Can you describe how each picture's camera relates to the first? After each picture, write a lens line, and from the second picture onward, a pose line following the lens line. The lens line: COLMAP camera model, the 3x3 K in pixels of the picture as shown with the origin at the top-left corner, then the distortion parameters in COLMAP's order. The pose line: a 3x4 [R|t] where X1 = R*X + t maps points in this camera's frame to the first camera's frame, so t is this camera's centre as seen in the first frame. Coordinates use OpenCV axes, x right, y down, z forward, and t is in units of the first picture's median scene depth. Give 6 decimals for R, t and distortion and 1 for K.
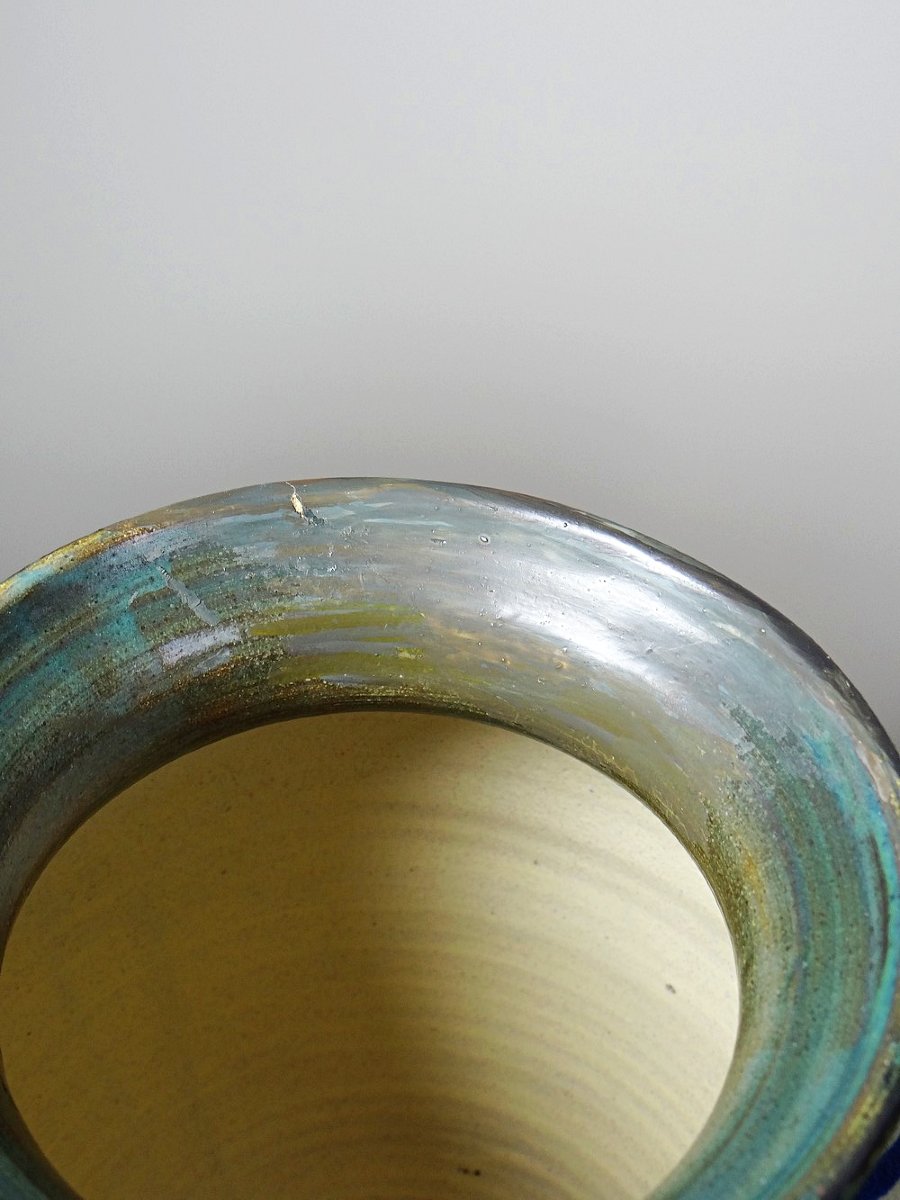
lens RADIAL K [[1570.7, 0, 450.0], [0, 1570.7, 600.0], [0, 0, 1]] dist [0.004889, -0.412206]
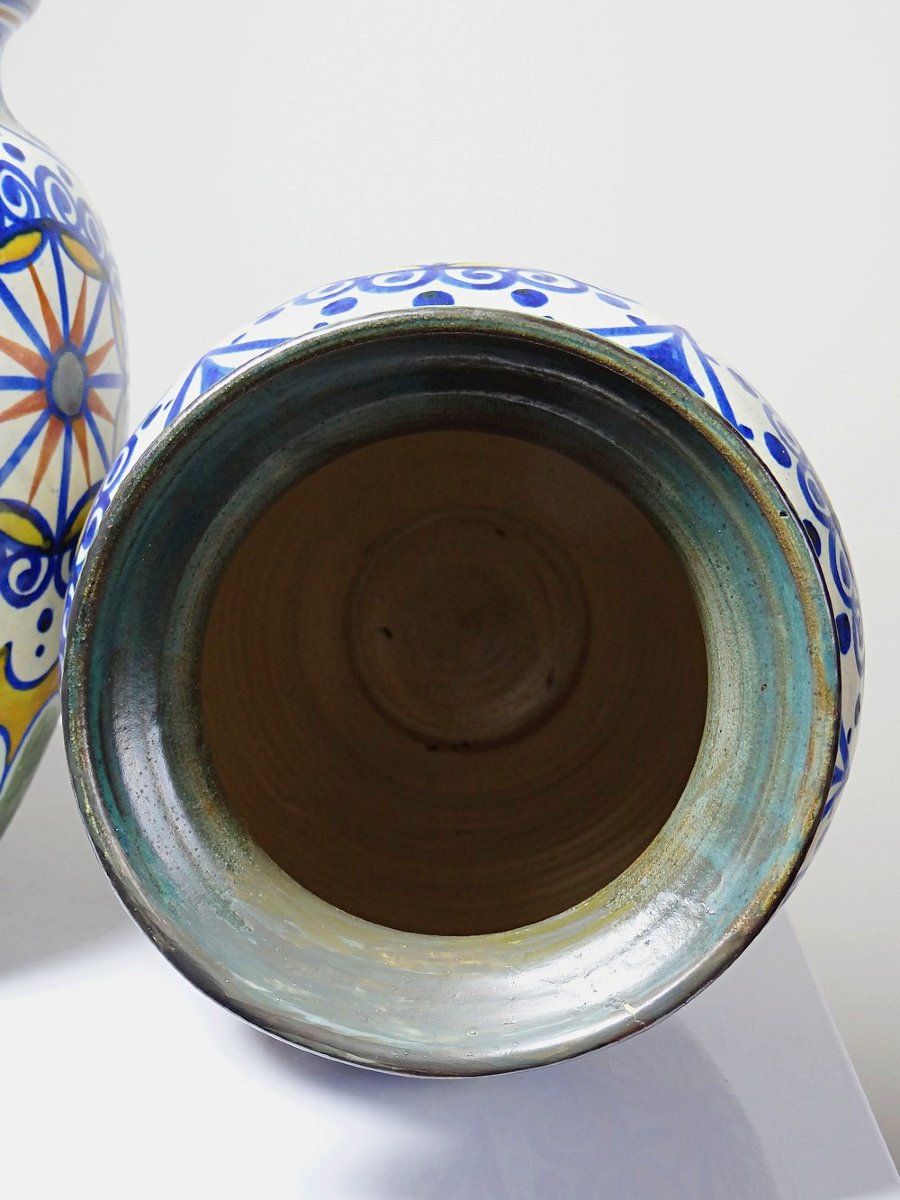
lens RADIAL K [[1570.7, 0, 450.0], [0, 1570.7, 600.0], [0, 0, 1]] dist [0.004889, -0.412206]
pose [[-0.947998, 0.317537, 0.021662, -0.099887], [-0.203342, -0.656620, 0.726293, -0.737277], [0.244849, 0.684120, 0.687044, -0.050823]]
